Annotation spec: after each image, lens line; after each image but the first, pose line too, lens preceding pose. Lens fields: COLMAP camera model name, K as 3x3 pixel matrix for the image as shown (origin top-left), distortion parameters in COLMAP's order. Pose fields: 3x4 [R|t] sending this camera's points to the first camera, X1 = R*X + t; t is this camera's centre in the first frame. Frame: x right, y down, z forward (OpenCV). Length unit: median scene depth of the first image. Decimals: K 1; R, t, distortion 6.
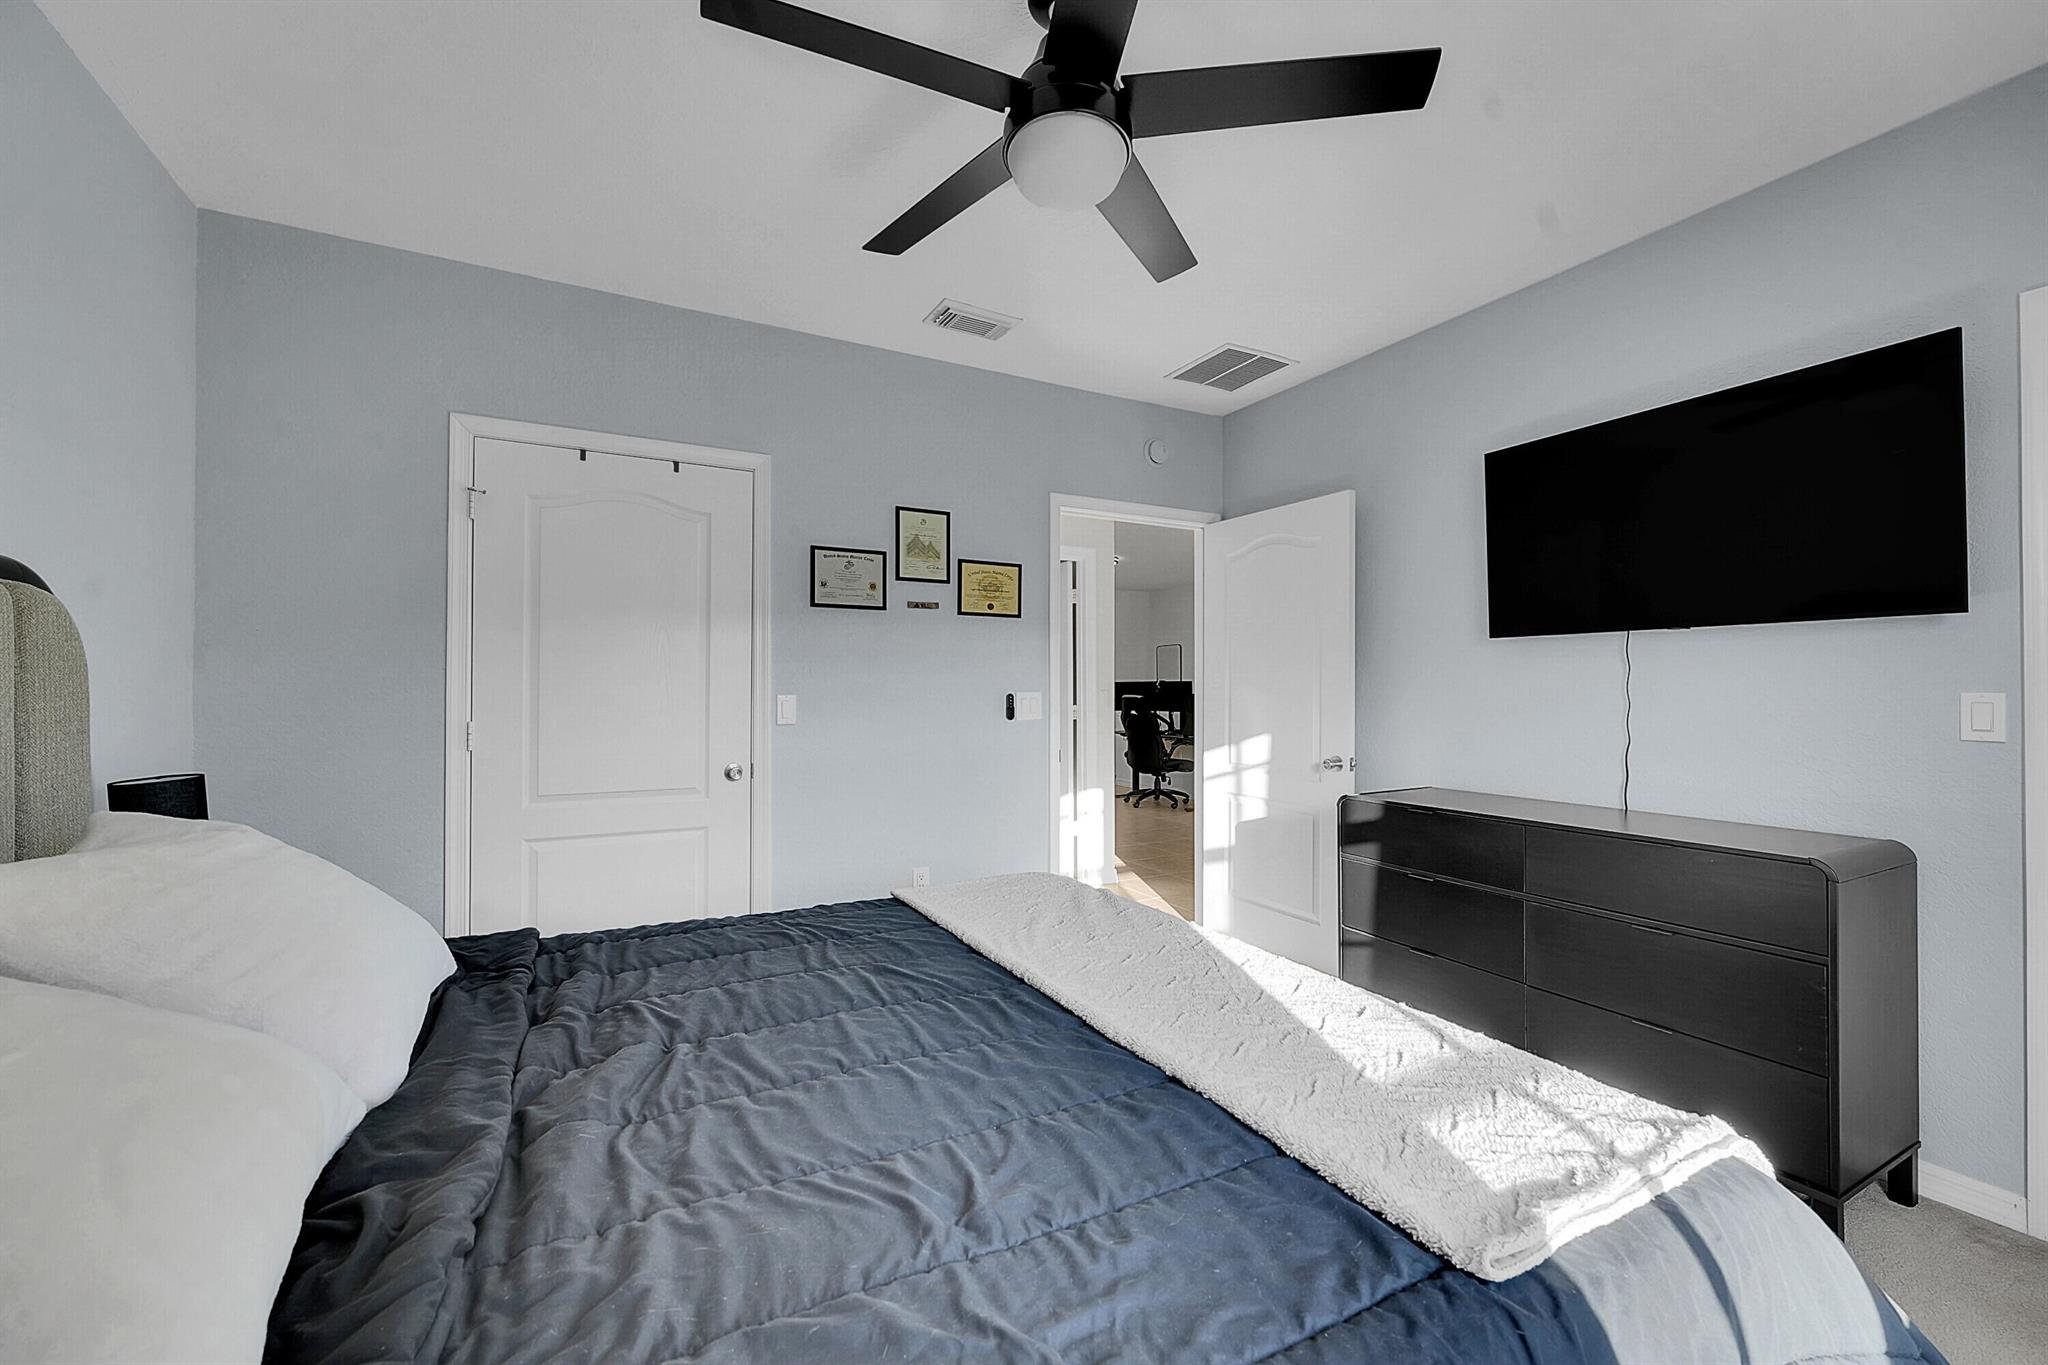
lens RADIAL K [[816.6, 0, 1032.1], [0, 816.6, 680.9], [0, 0, 1]] dist [-0.001193, -0.000151]
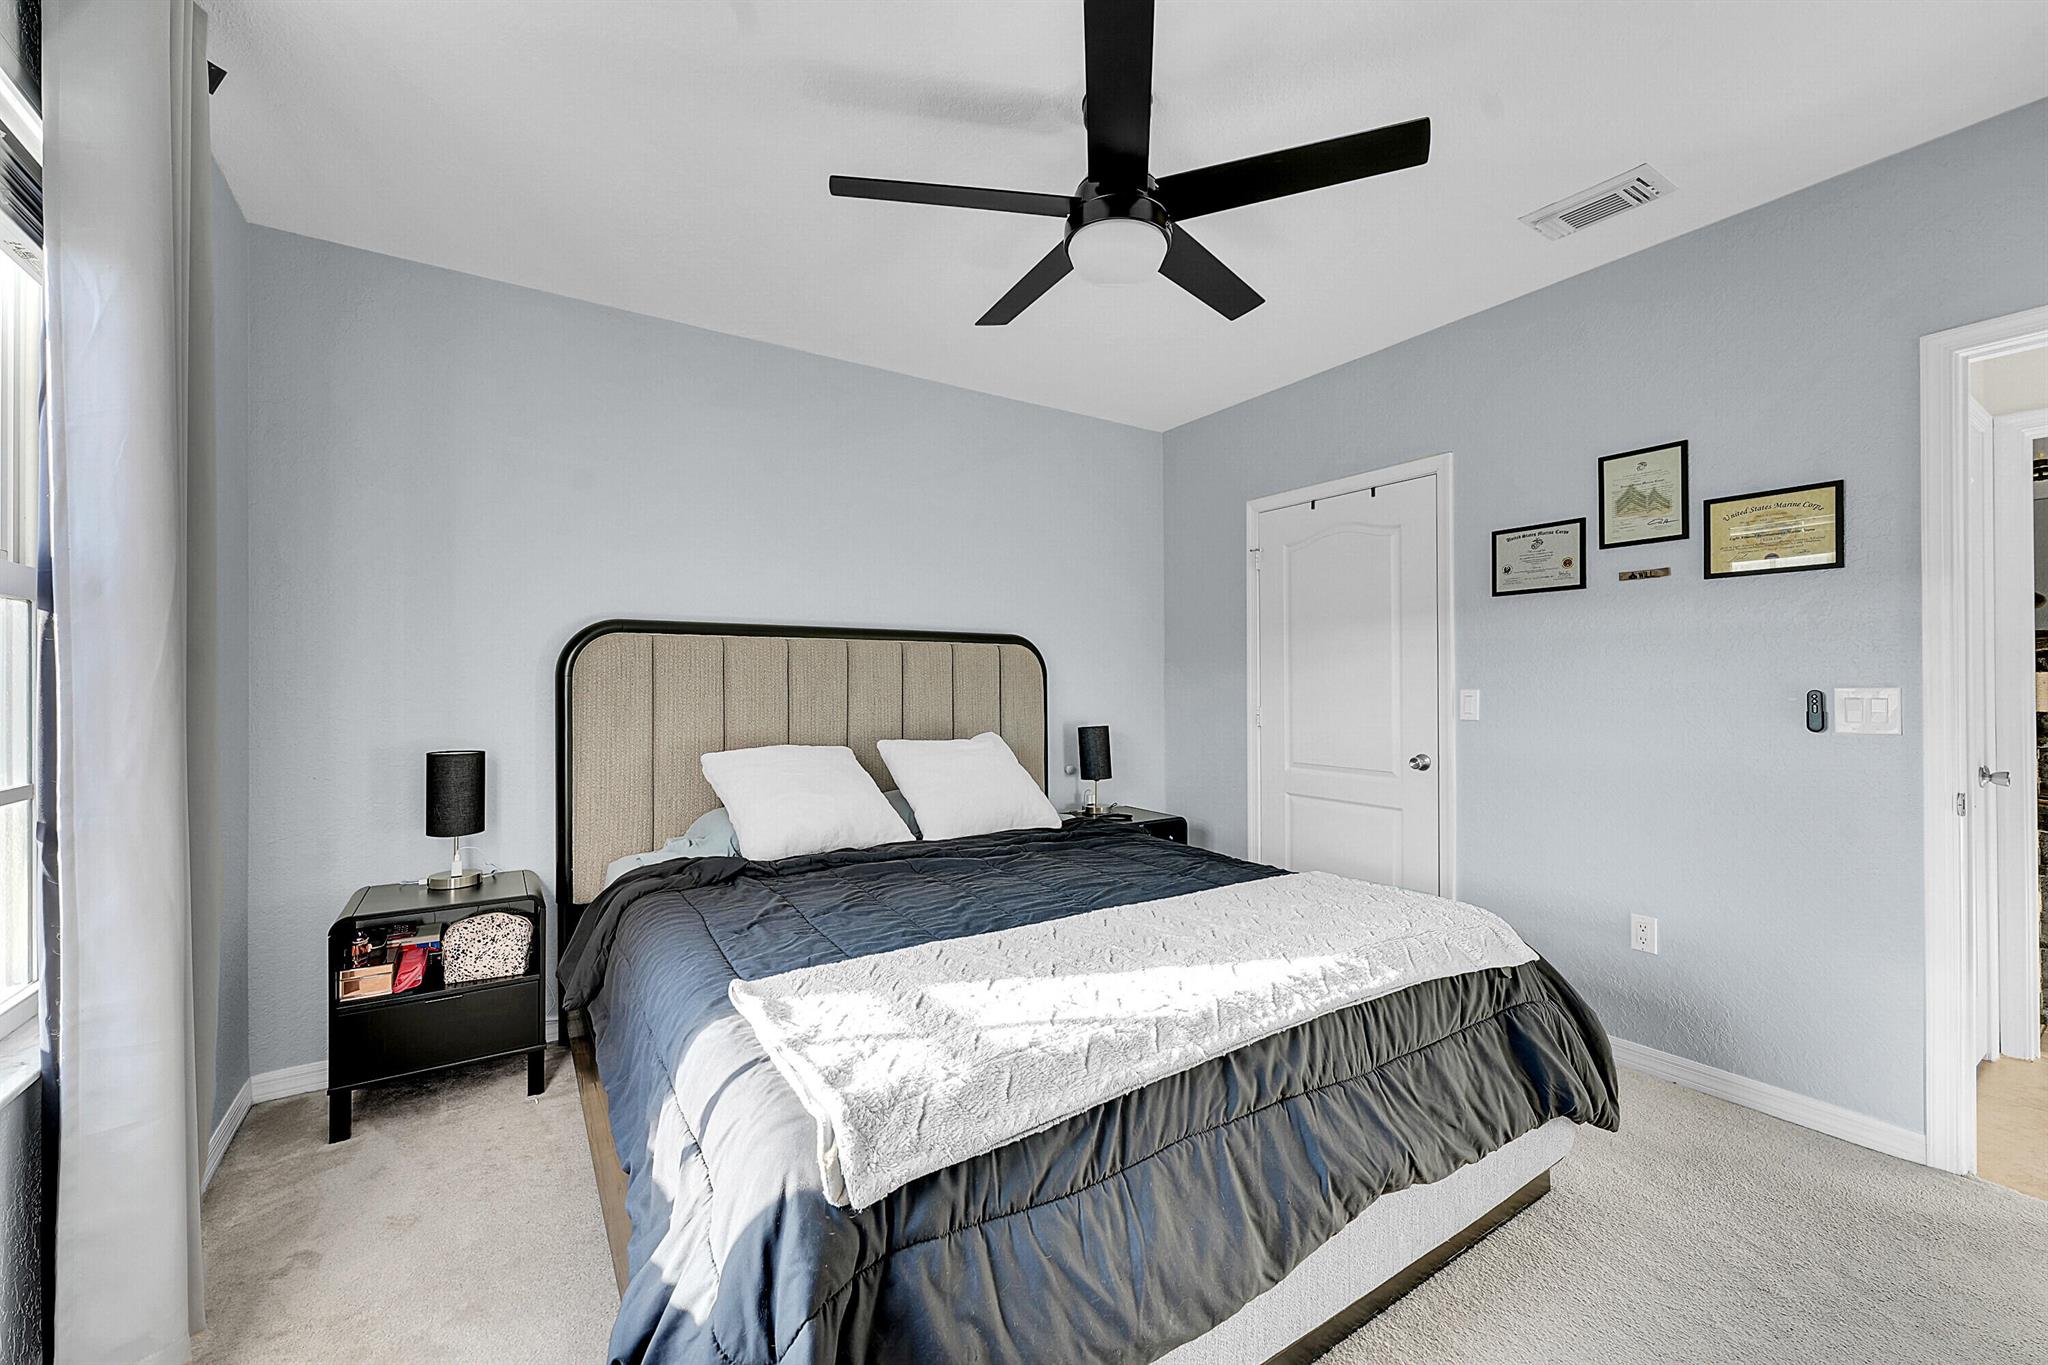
lens RADIAL K [[816.6, 0, 1032.1], [0, 816.6, 683.8], [0, 0, 1]] dist [-0.001193, -0.000151]
pose [[0.083864, -0.004412, -0.996467, 0.601982], [0.009610, 0.999947, -0.003619, 0.008028], [0.996431, -0.009273, 0.083902, 0.372317]]
